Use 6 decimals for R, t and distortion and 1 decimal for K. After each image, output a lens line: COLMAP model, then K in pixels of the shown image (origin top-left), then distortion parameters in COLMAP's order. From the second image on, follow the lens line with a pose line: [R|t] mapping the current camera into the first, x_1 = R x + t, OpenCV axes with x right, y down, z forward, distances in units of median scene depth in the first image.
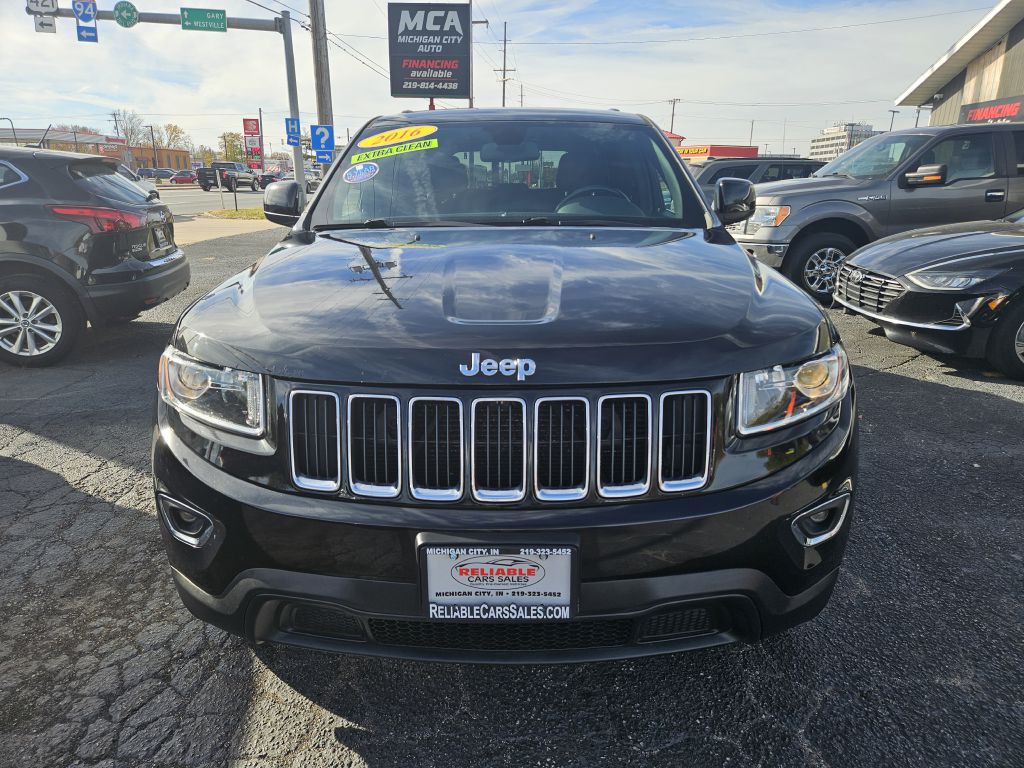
lens RADIAL K [[693.1, 0, 502.8], [0, 693.1, 389.1], [0, 0, 1]] dist [0.071801, -0.055824]
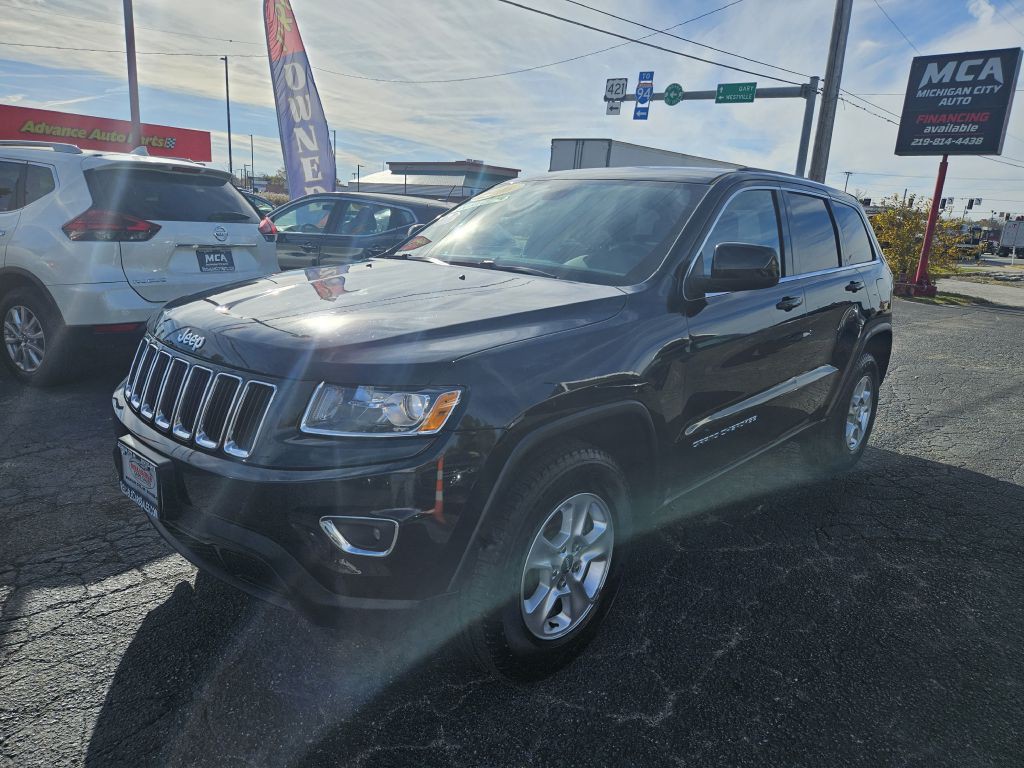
lens RADIAL K [[694.3, 0, 497.9], [0, 694.3, 379.9], [0, 0, 1]] dist [0.071823, -0.056362]
pose [[0.734511, 0.187644, -0.652138, 1.073729], [-0.245888, 0.969296, 0.001957, -0.085061], [0.632482, 0.158915, 0.758098, 0.216247]]
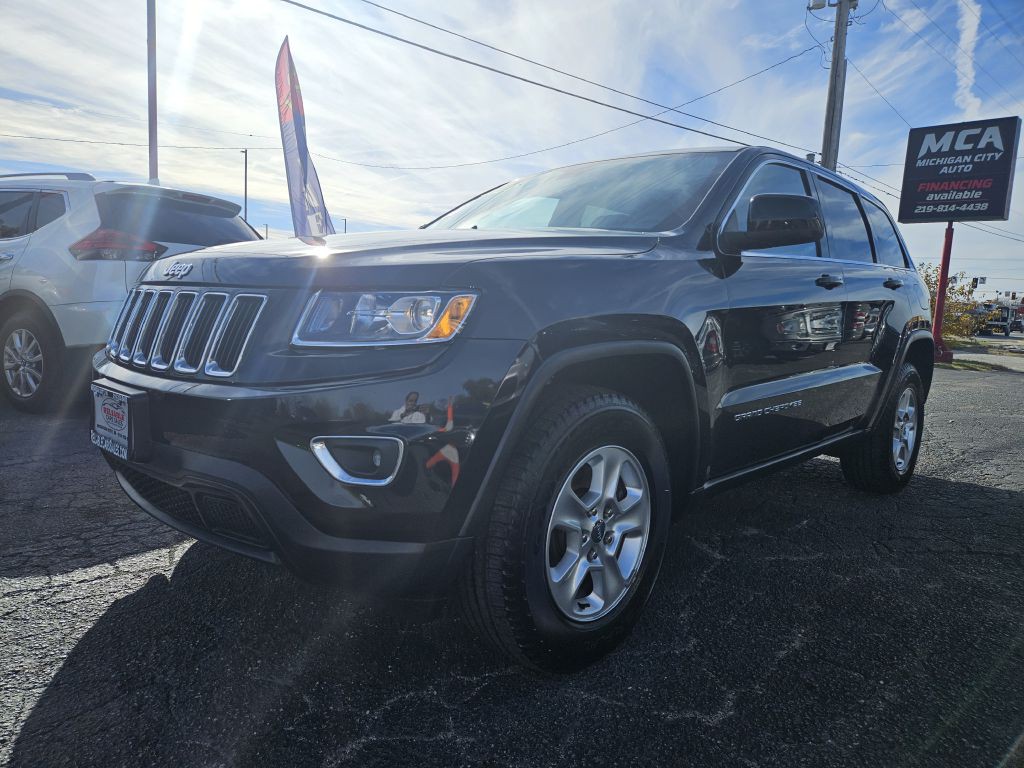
lens RADIAL K [[692.5, 0, 476.5], [0, 692.5, 372.1], [0, 0, 1]] dist [0.070231, -0.055347]
pose [[0.711304, 0.099864, -0.695754, 1.000668], [-0.248406, 0.961695, -0.115922, 0.121404], [0.657527, 0.255285, 0.708864, 0.345861]]
